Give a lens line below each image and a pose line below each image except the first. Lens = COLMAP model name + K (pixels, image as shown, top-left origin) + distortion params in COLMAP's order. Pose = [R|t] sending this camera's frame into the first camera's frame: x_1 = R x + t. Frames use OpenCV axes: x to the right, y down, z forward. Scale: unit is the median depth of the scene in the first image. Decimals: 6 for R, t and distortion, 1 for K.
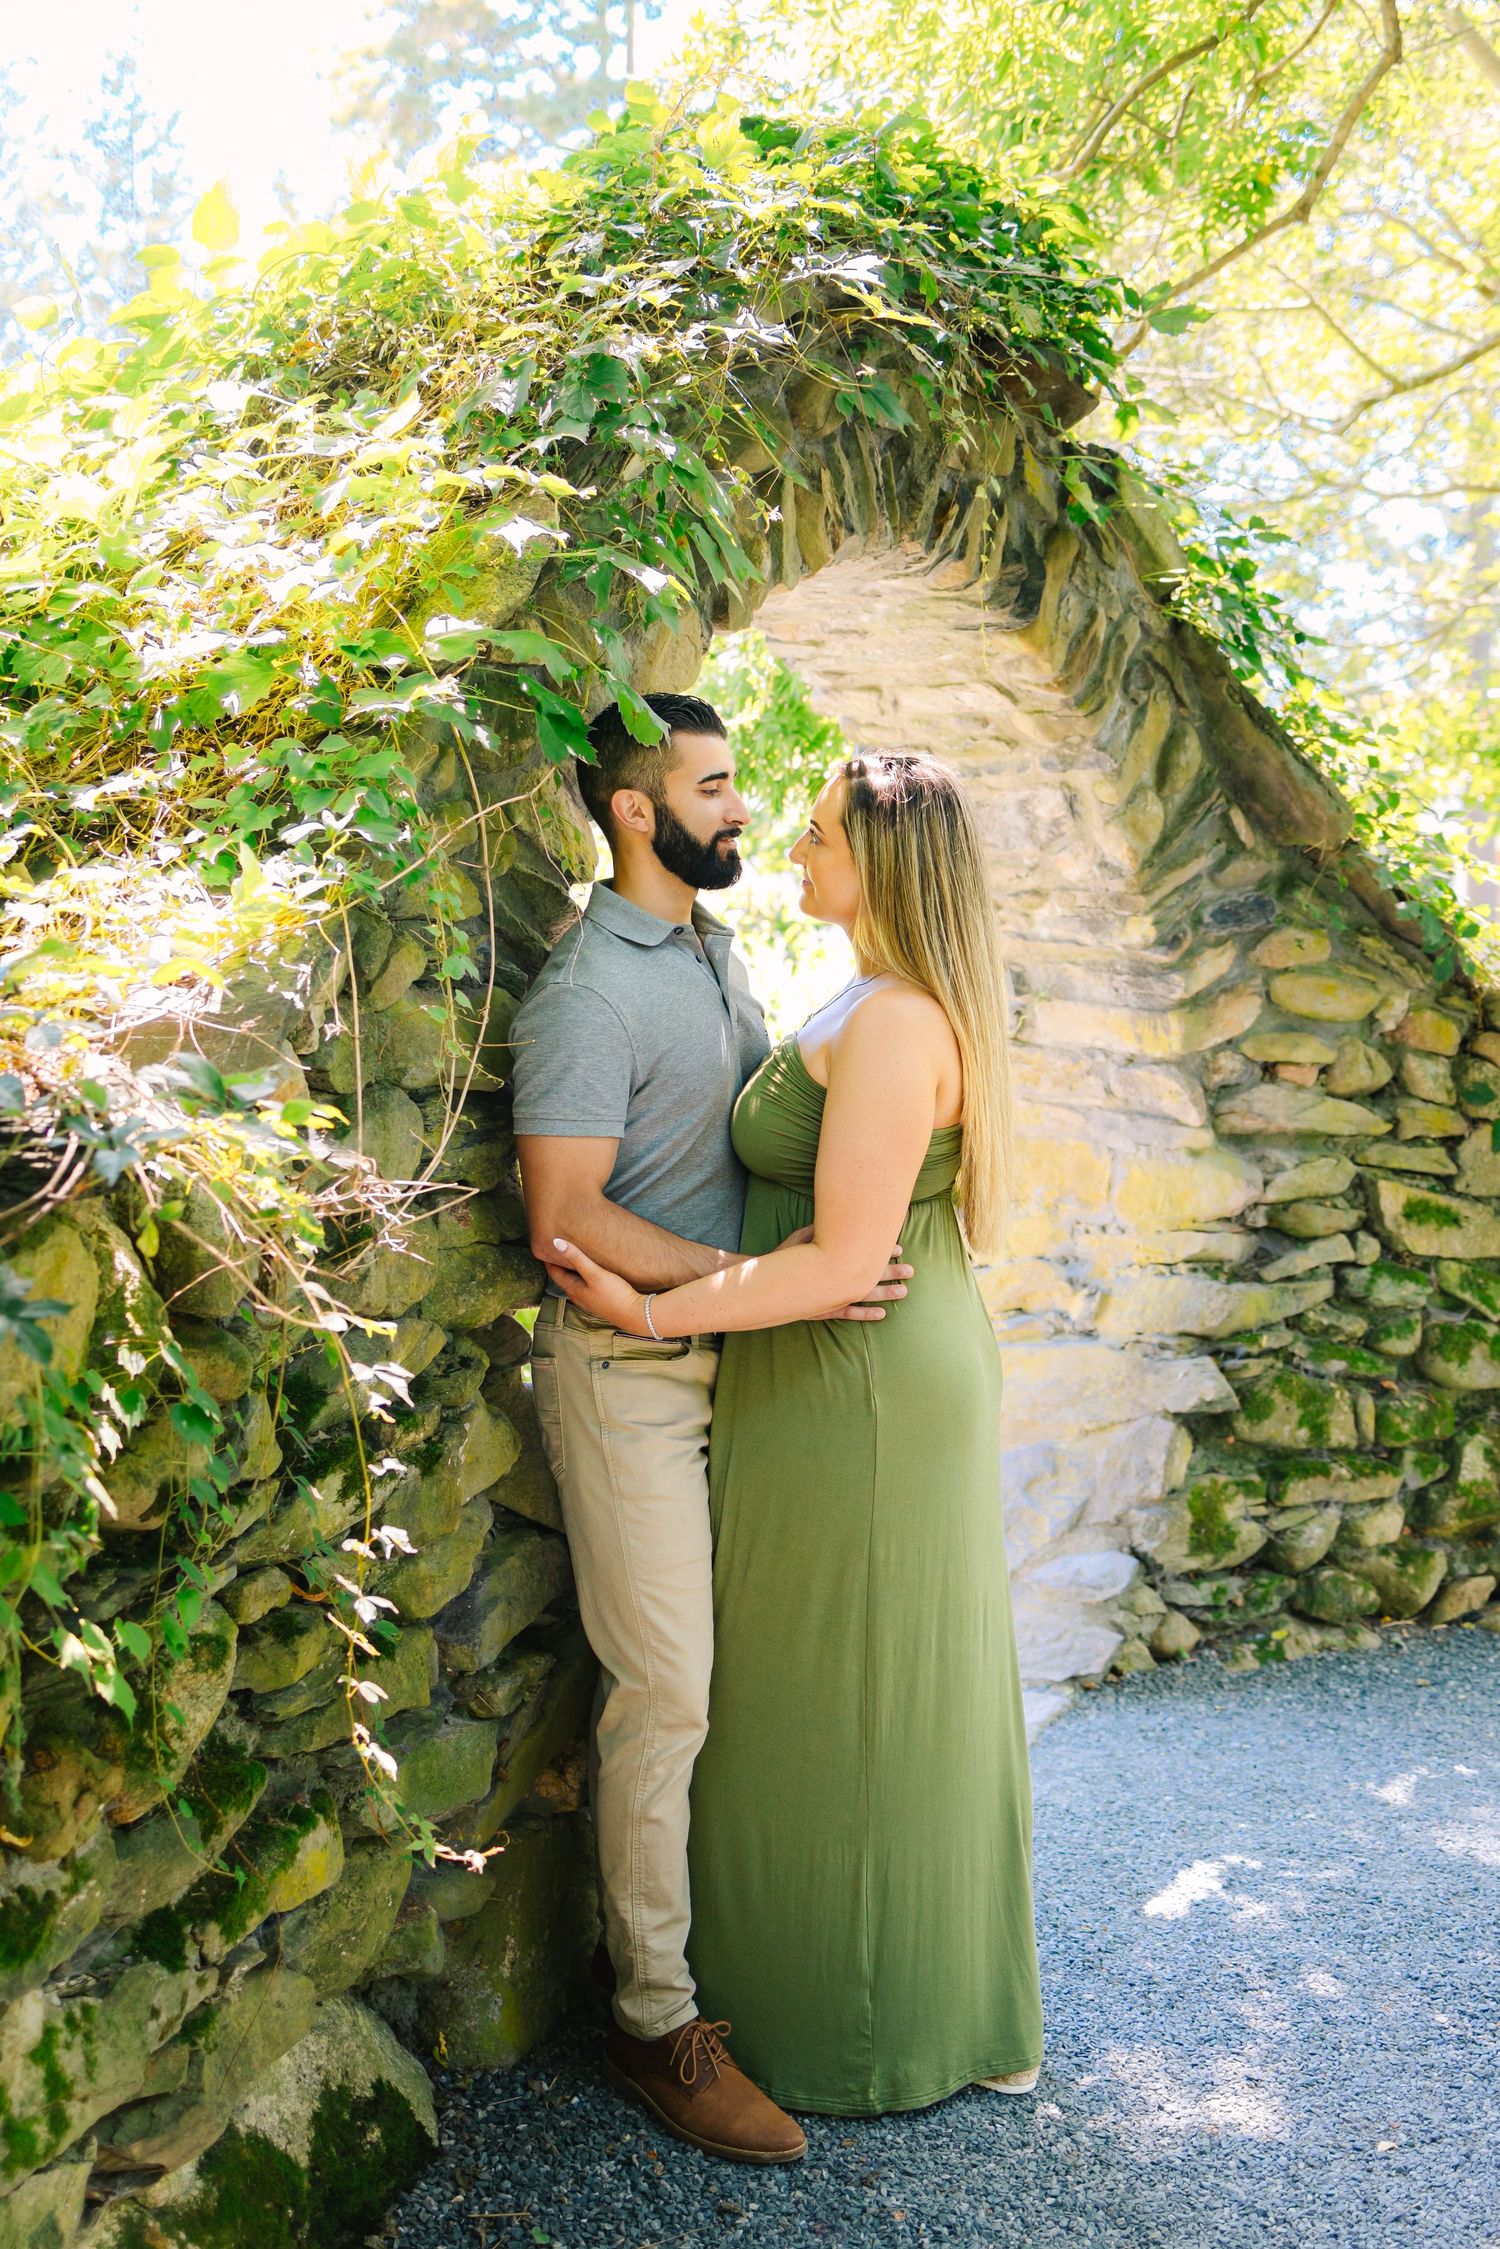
lens RADIAL K [[2522.0, 0, 754.9], [0, 2522.0, 1003.8], [0, 0, 1]] dist [-0.035790, -0.011817]
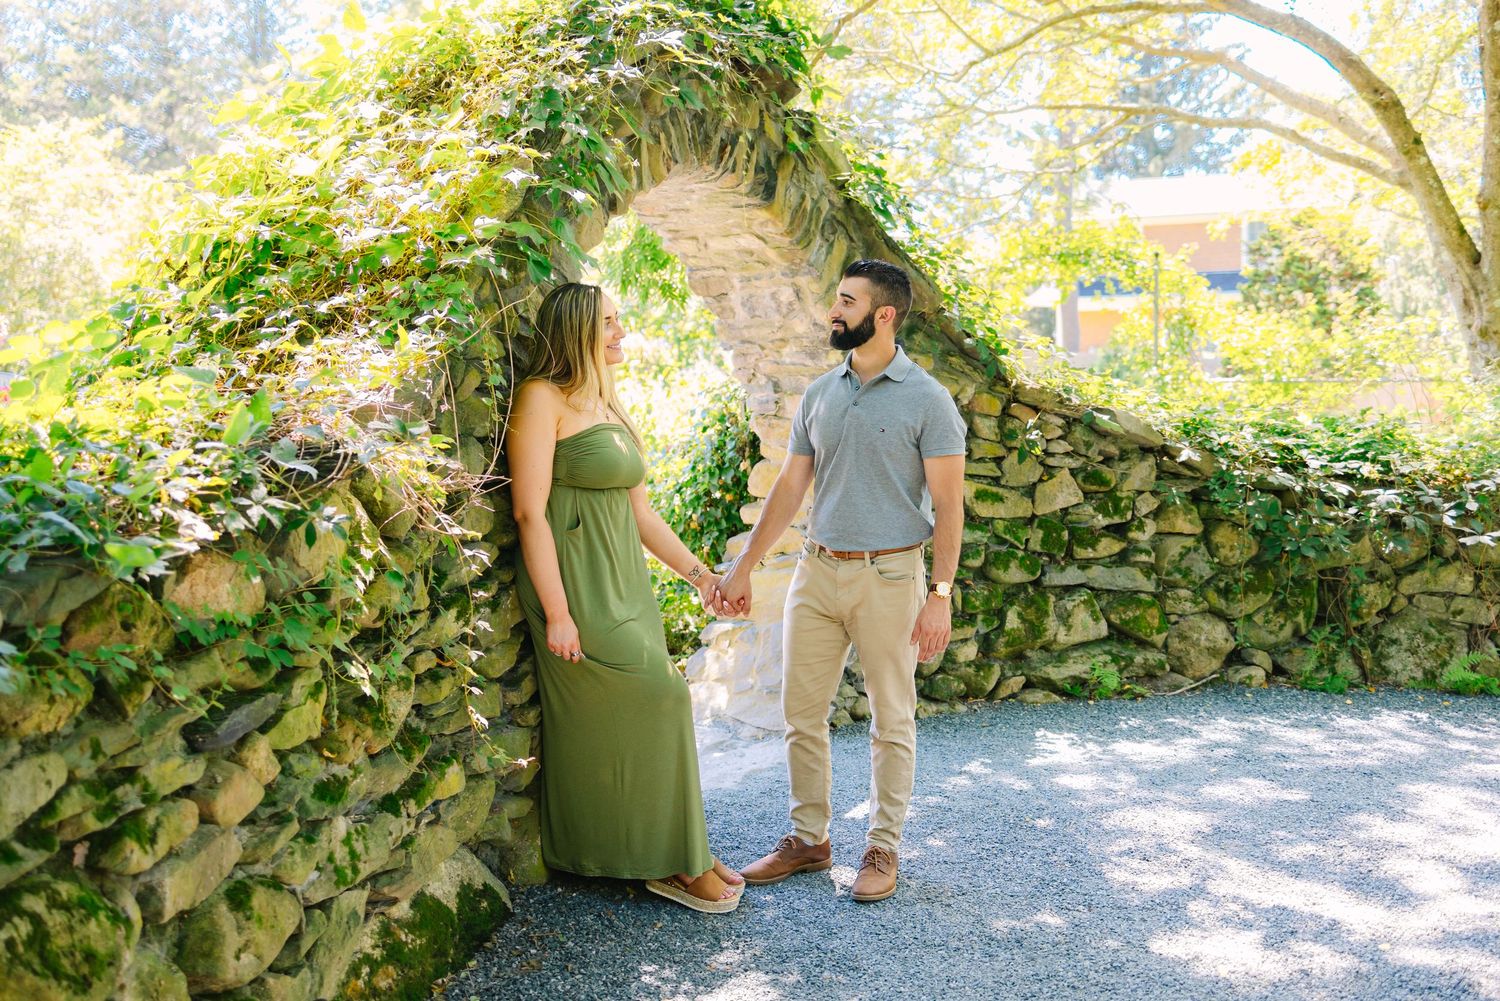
lens RADIAL K [[1538.1, 0, 750.0], [0, 1538.1, 500.5], [0, 0, 1]] dist [-0.020527, -0.005025]
pose [[0.997253, -0.041587, 0.061294, 0.013697], [0.038318, 0.997828, 0.053580, 0.025787], [-0.063389, -0.051084, 0.996681, -0.328111]]
